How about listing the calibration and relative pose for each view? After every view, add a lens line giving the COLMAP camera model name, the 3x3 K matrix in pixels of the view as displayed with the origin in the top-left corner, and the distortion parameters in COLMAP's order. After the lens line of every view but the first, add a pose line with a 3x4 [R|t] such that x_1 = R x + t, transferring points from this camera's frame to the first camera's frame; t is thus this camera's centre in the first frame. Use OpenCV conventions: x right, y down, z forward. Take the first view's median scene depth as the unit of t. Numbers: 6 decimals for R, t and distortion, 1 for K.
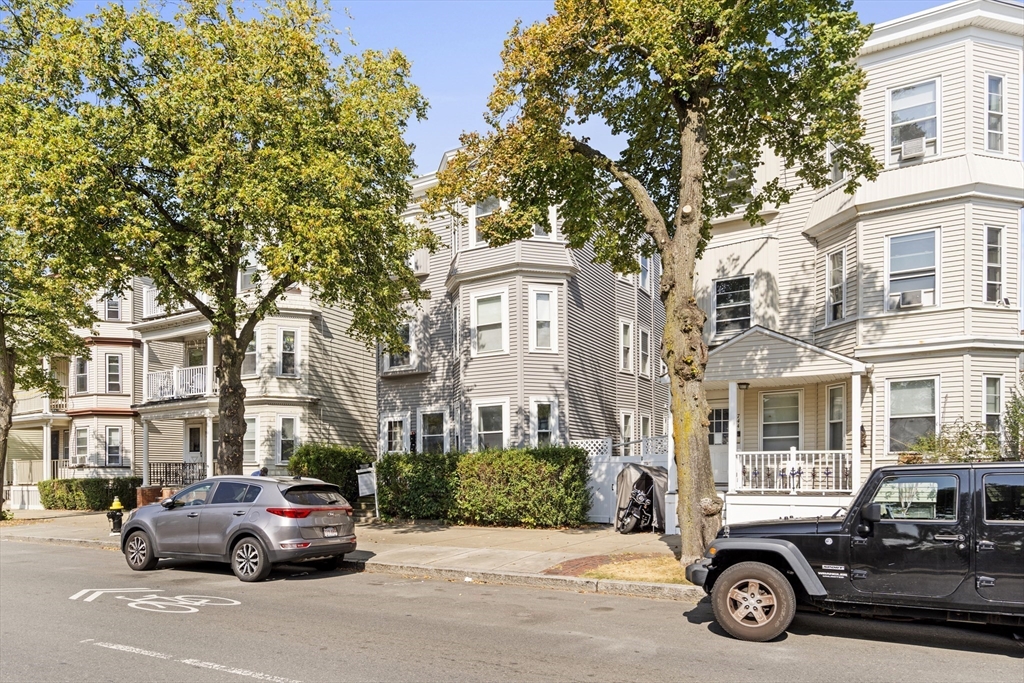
lens RADIAL K [[643.5, 0, 511.7], [0, 643.5, 343.7], [0, 0, 1]] dist [-0.009216, 0.000218]
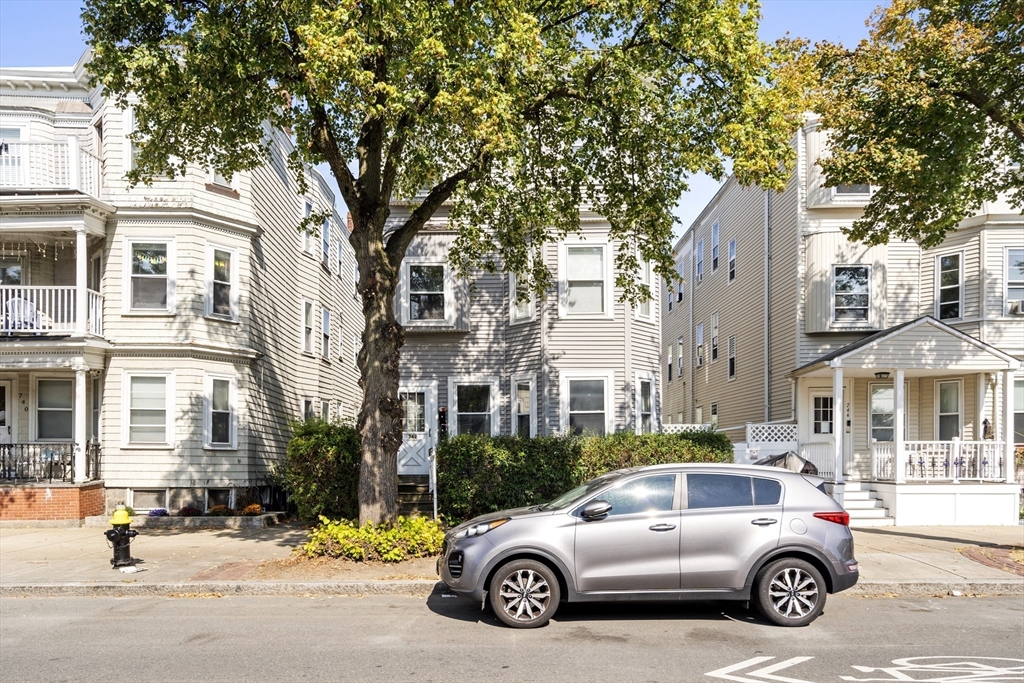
lens RADIAL K [[683.0, 0, 511.9], [0, 683.0, 340.3], [0, 0, 1]] dist [-0.009237, 0.004640]
pose [[0.872500, 0.088976, 0.480444, -0.602078], [-0.098183, 0.995150, -0.005994, 0.069240], [-0.478647, -0.041942, 0.877005, 0.326589]]
